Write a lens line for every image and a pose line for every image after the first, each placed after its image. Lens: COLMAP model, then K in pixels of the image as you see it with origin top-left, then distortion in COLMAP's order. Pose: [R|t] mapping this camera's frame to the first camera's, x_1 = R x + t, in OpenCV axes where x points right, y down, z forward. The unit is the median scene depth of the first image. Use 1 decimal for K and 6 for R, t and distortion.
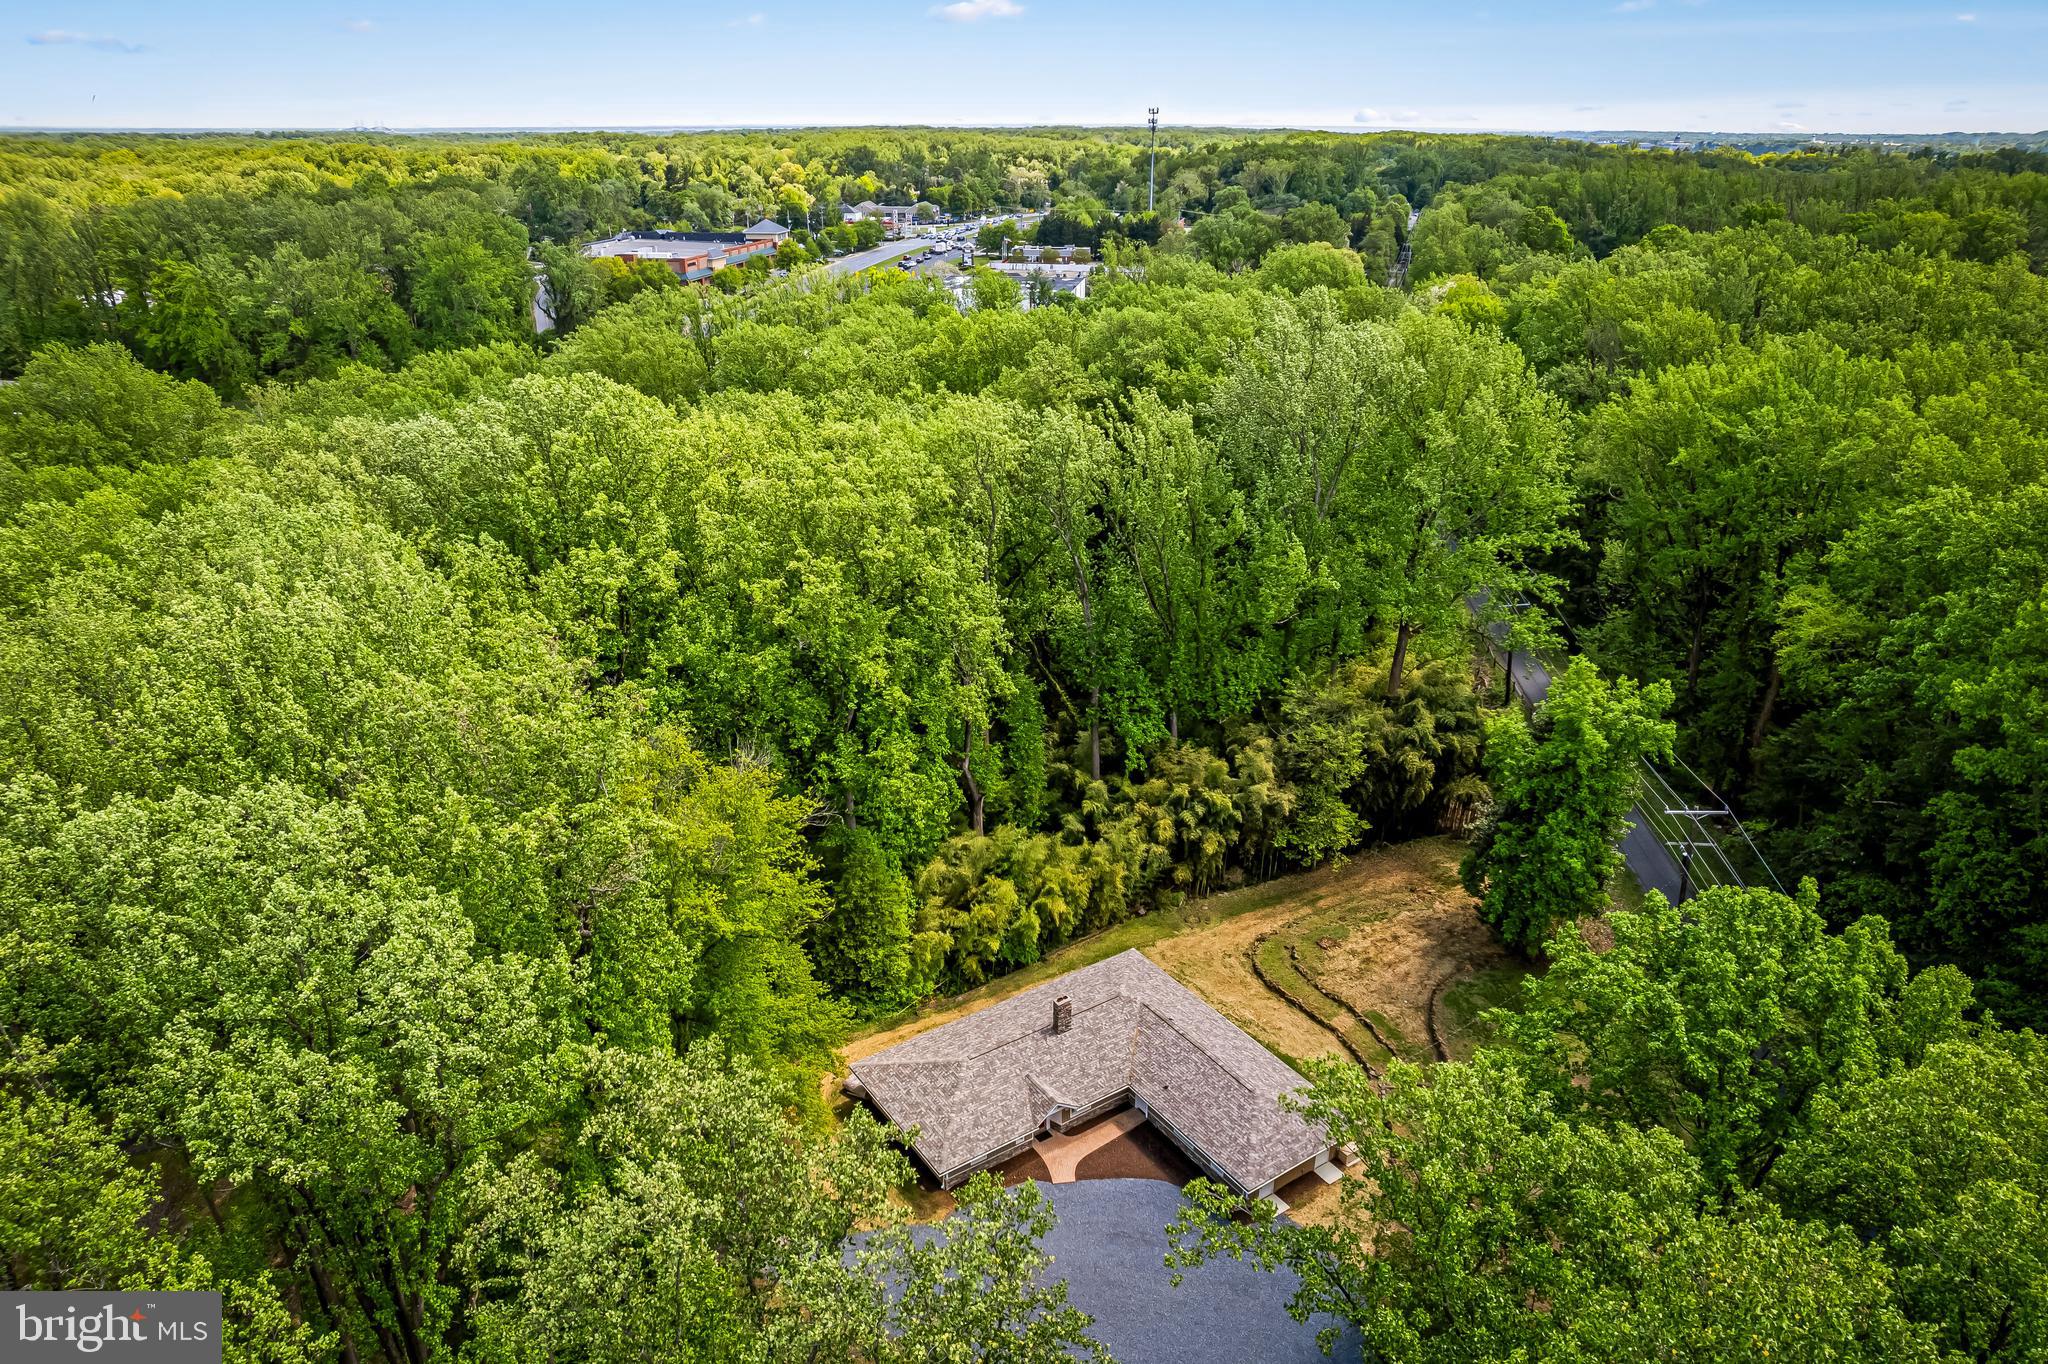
lens RADIAL K [[1285.5, 0, 987.5], [0, 1285.5, 682.1], [0, 0, 1]] dist [-0.036634, 0.001412]
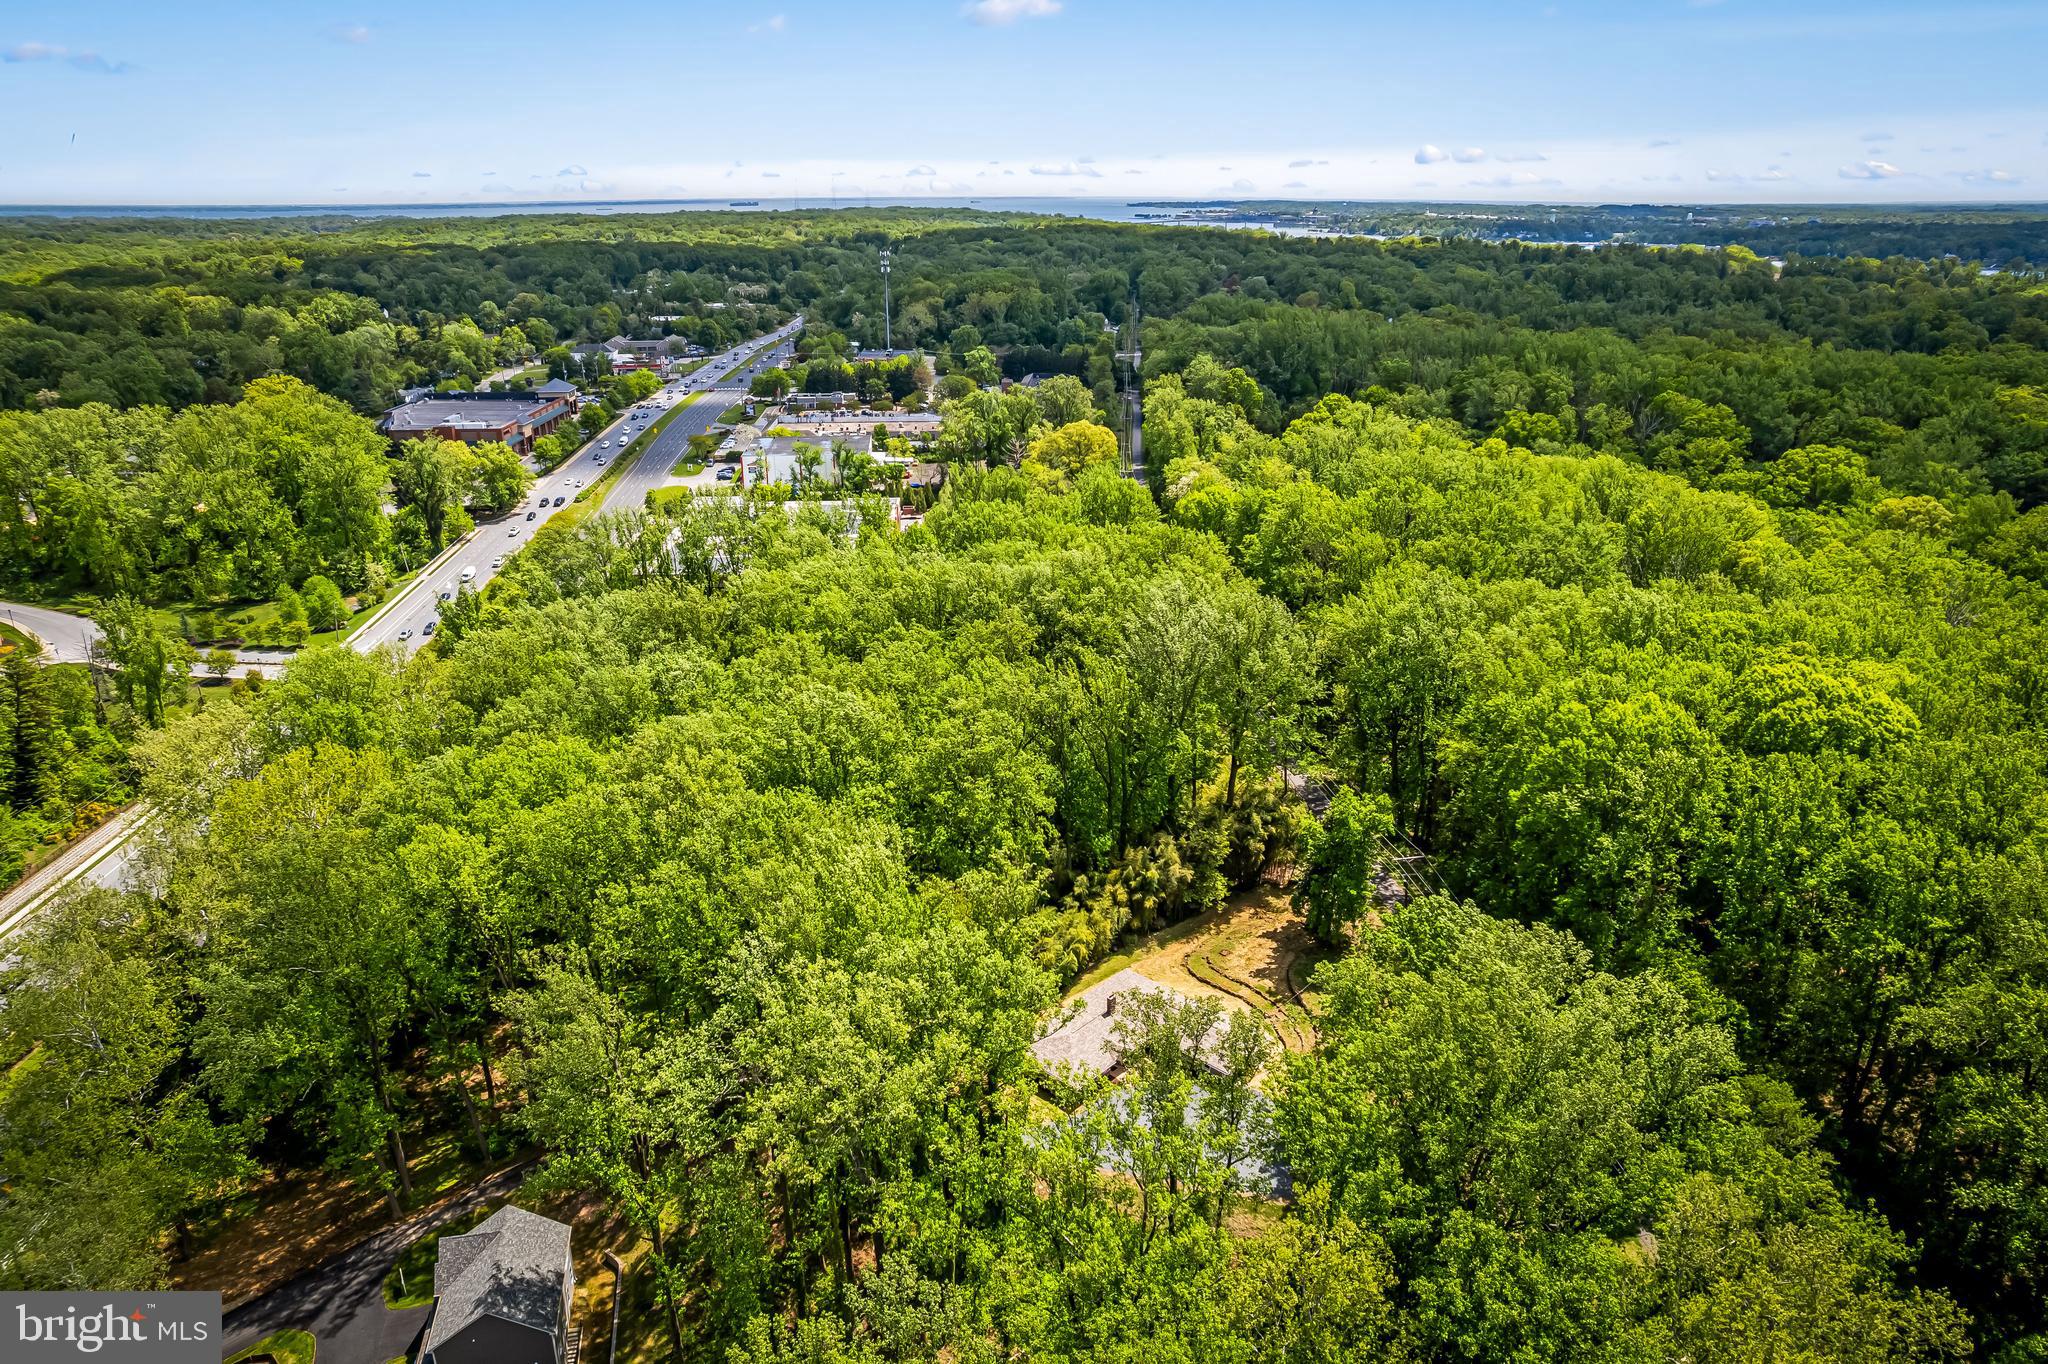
lens RADIAL K [[1285.5, 0, 987.5], [0, 1285.5, 682.1], [0, 0, 1]] dist [-0.036634, 0.001412]
pose [[0.974377, -0.081317, 0.209705, -0.398814], [0.093850, 0.994305, -0.050504, -0.111185], [-0.204404, 0.068891, 0.976459, -0.697474]]
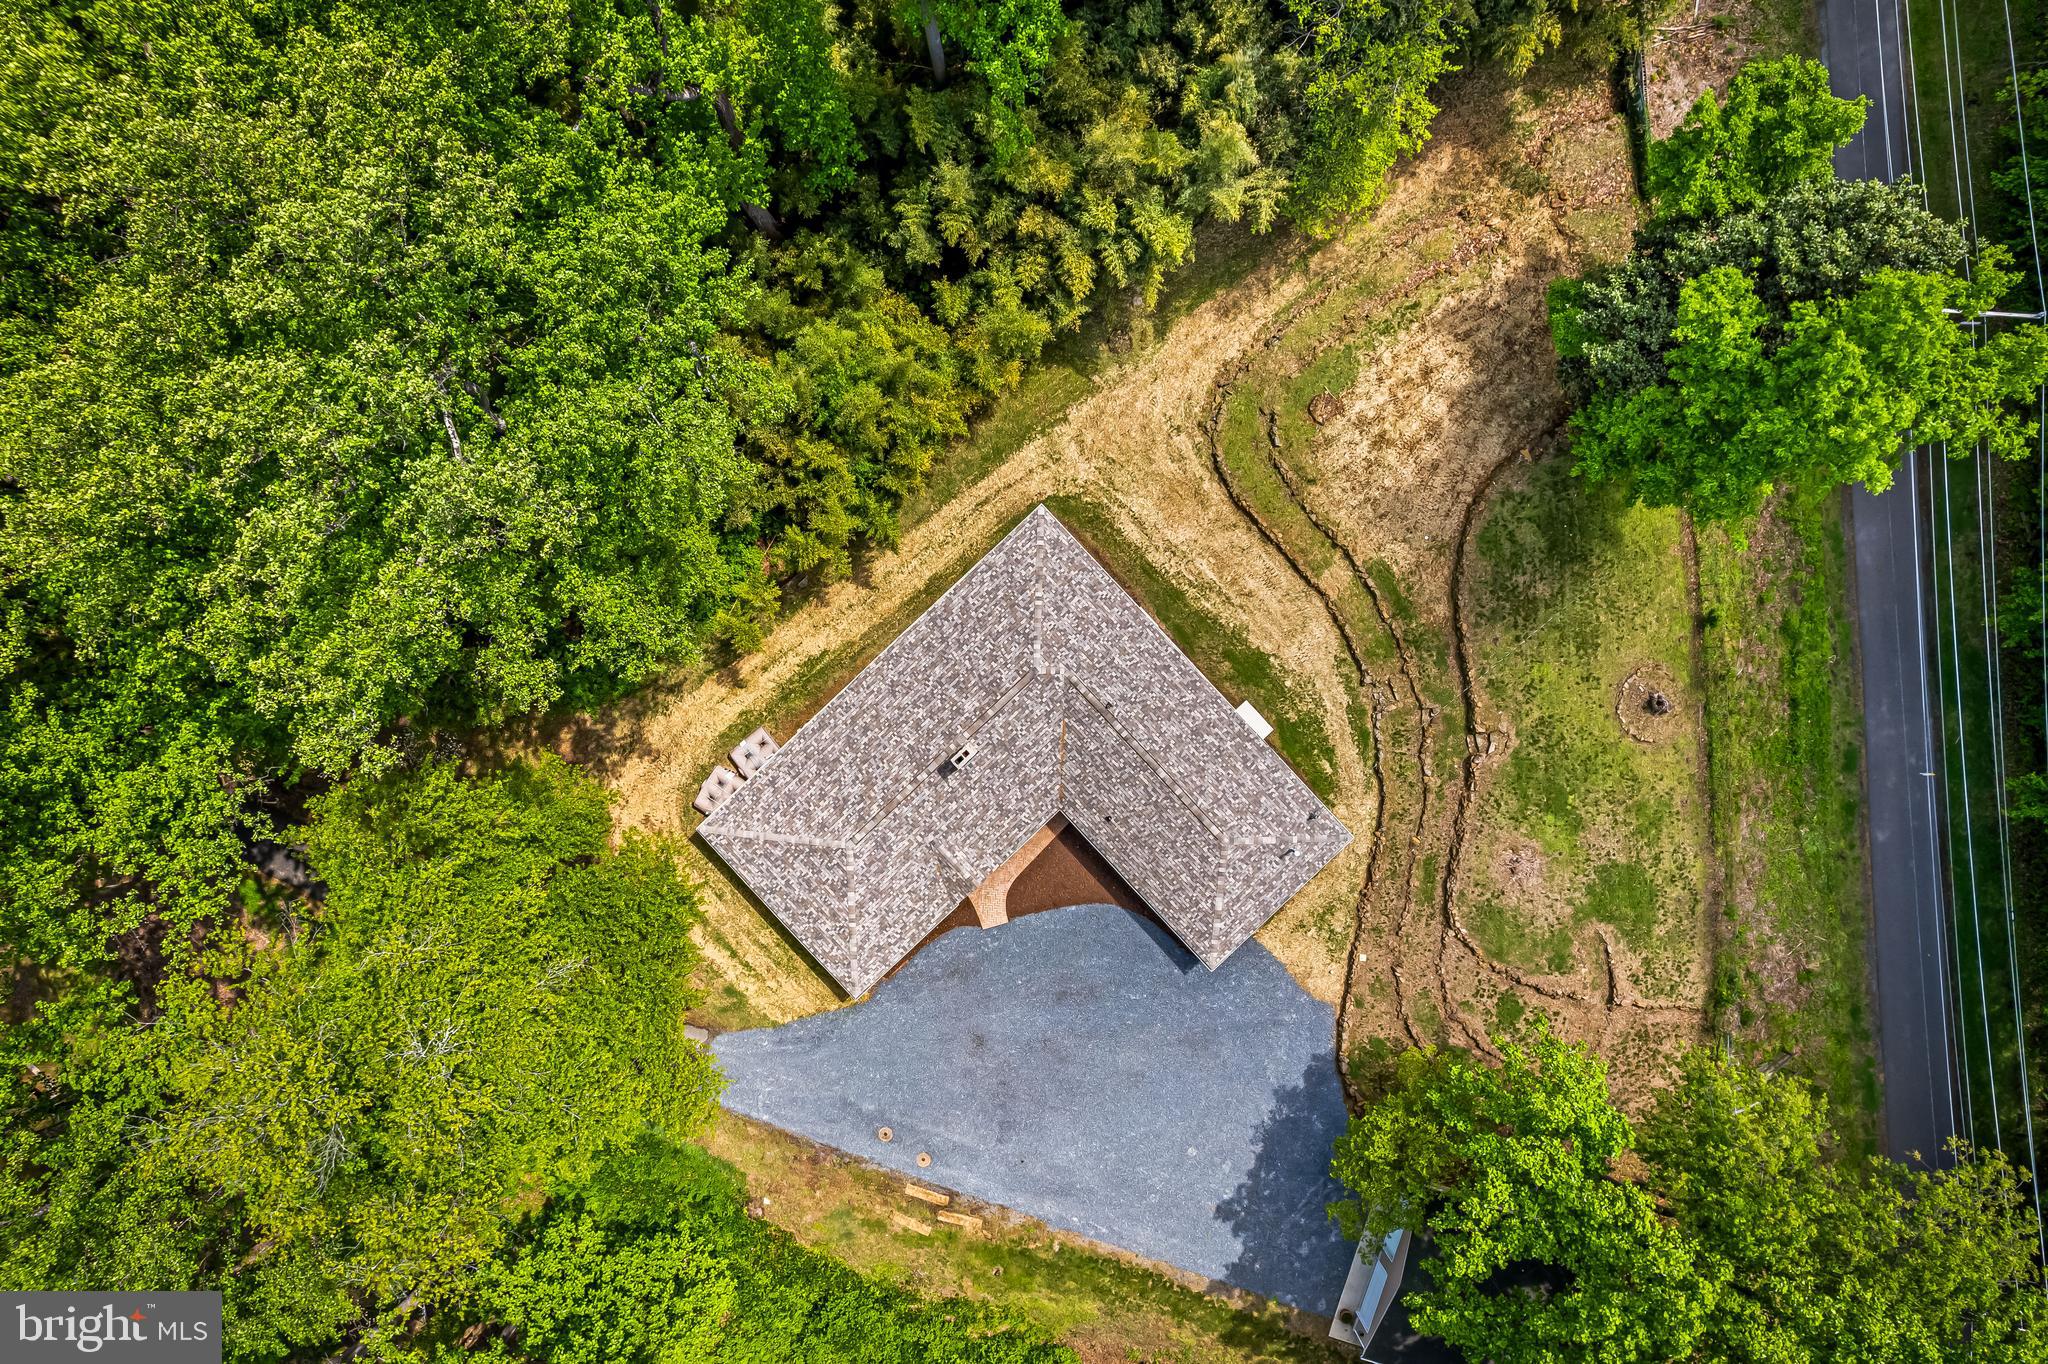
lens RADIAL K [[1305.1, 0, 1024.0], [0, 1305.1, 682.0], [0, 0, 1]] dist [-0.001511, 0.000215]
pose [[0.982733, -0.184987, -0.004075, 0.087689], [0.079571, 0.402627, 0.911899, -0.368268], [-0.167049, -0.896477, 0.410395, 0.615546]]
